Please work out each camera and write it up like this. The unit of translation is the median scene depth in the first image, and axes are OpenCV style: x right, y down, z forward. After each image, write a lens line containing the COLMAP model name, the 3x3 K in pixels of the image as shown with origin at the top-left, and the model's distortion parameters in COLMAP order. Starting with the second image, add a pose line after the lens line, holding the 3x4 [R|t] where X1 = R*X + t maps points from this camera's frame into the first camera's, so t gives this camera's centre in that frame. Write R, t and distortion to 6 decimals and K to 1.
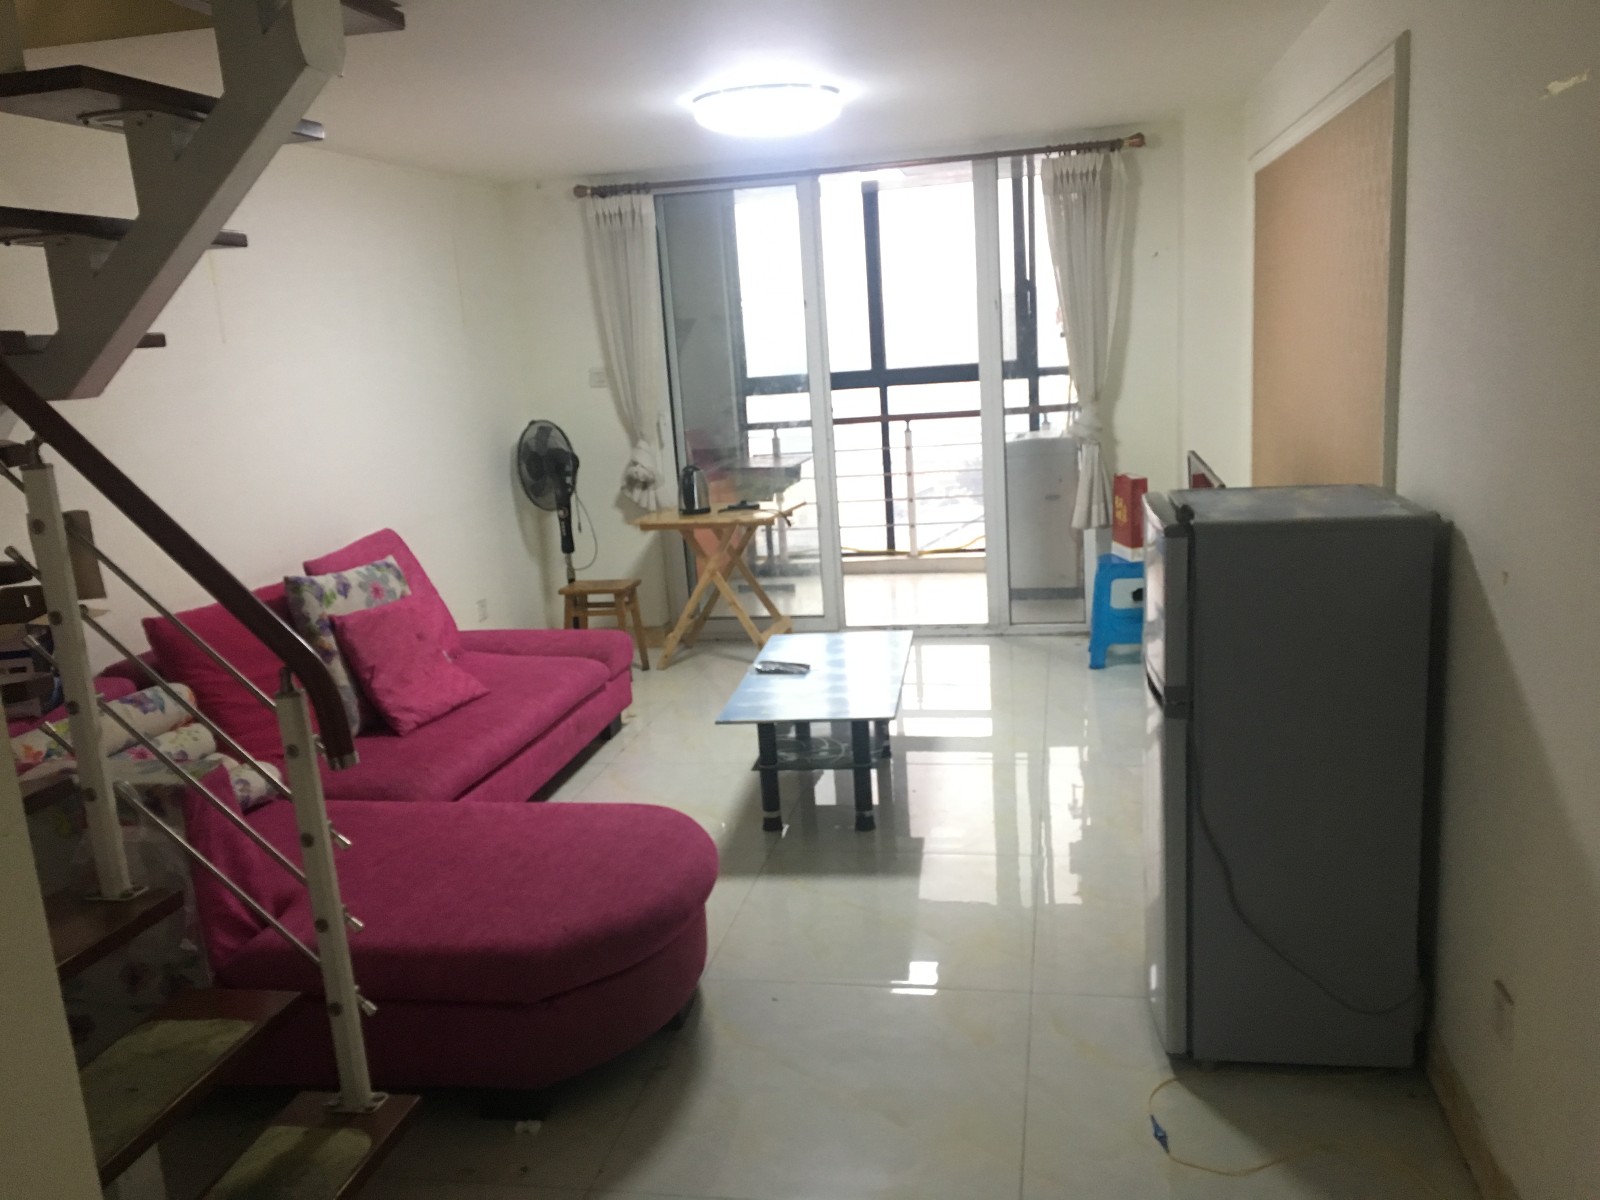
lens RADIAL K [[1366.5, 0, 800.0], [0, 1366.5, 600.0], [0, 0, 1]] dist [0.116095, -0.162734]
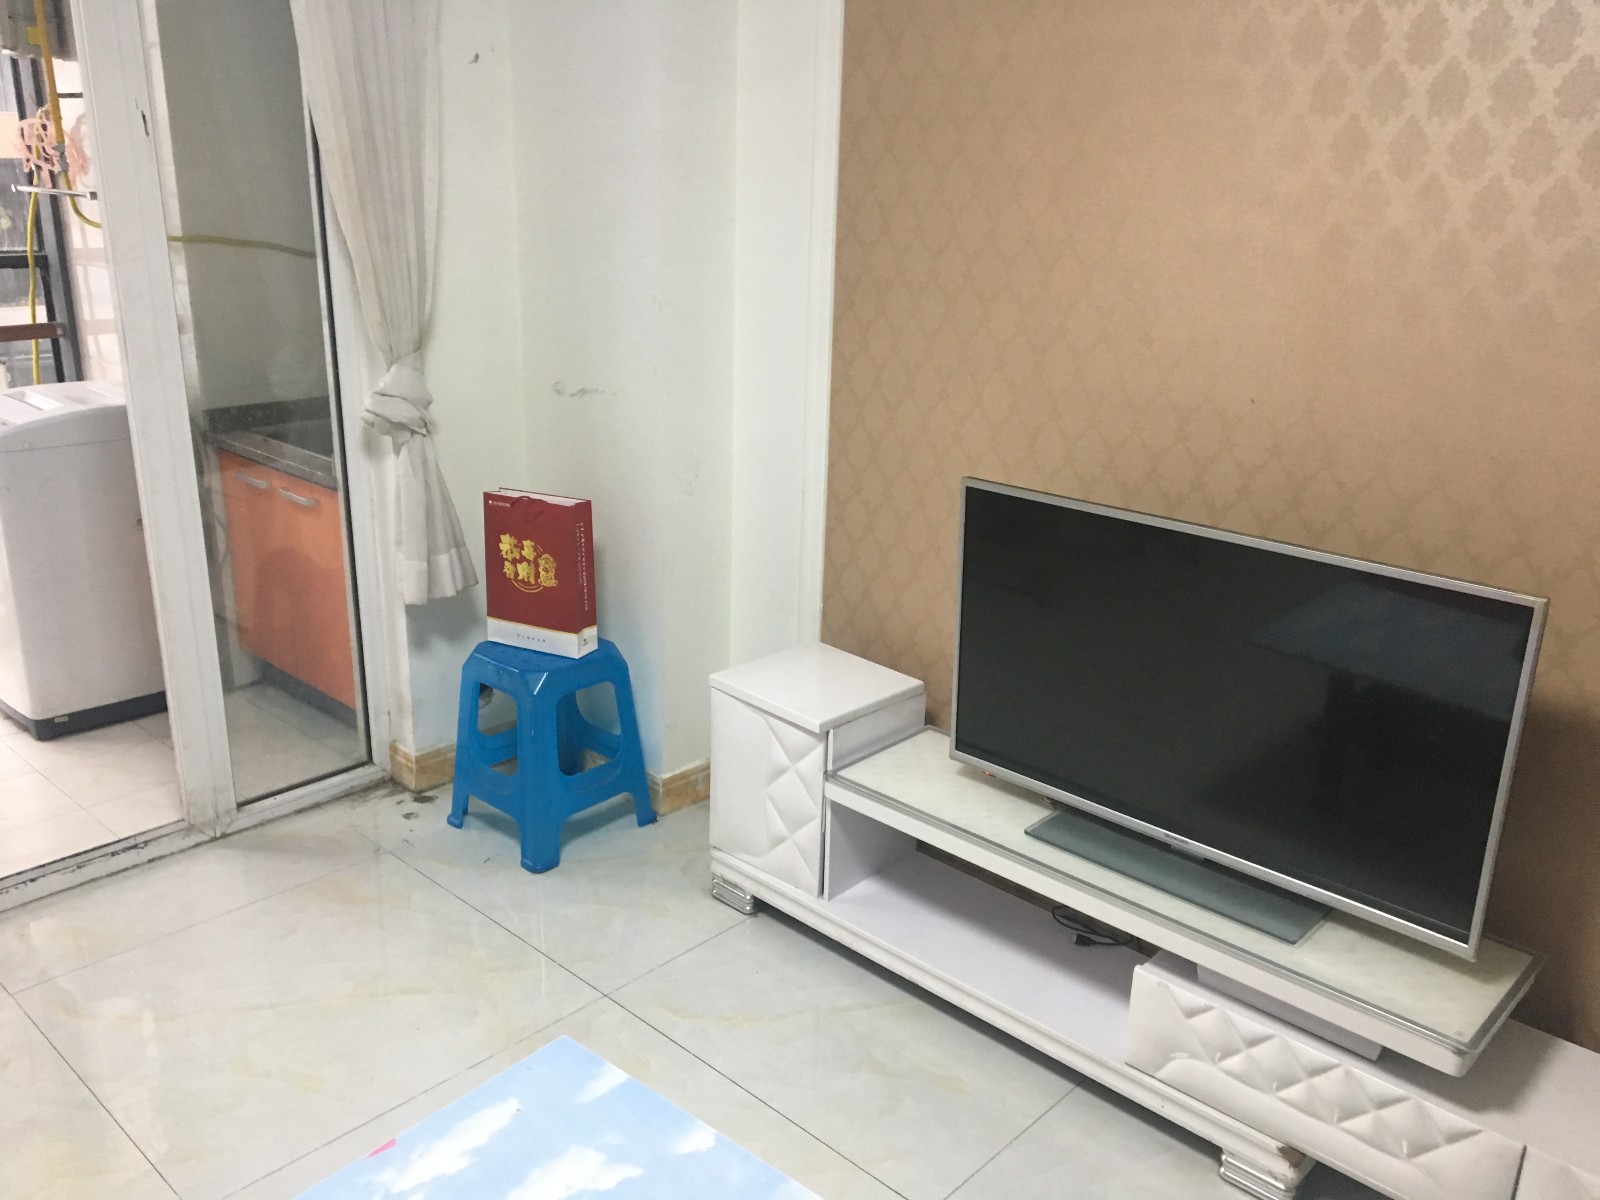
lens RADIAL K [[1366.5, 0, 800.0], [0, 1366.5, 600.0], [0, 0, 1]] dist [0.116095, -0.162734]
pose [[0.532849, -0.191551, 0.824245, -0.135574], [0.111707, 0.981441, 0.155867, -0.113610], [-0.838804, 0.009020, 0.544358, 0.590135]]
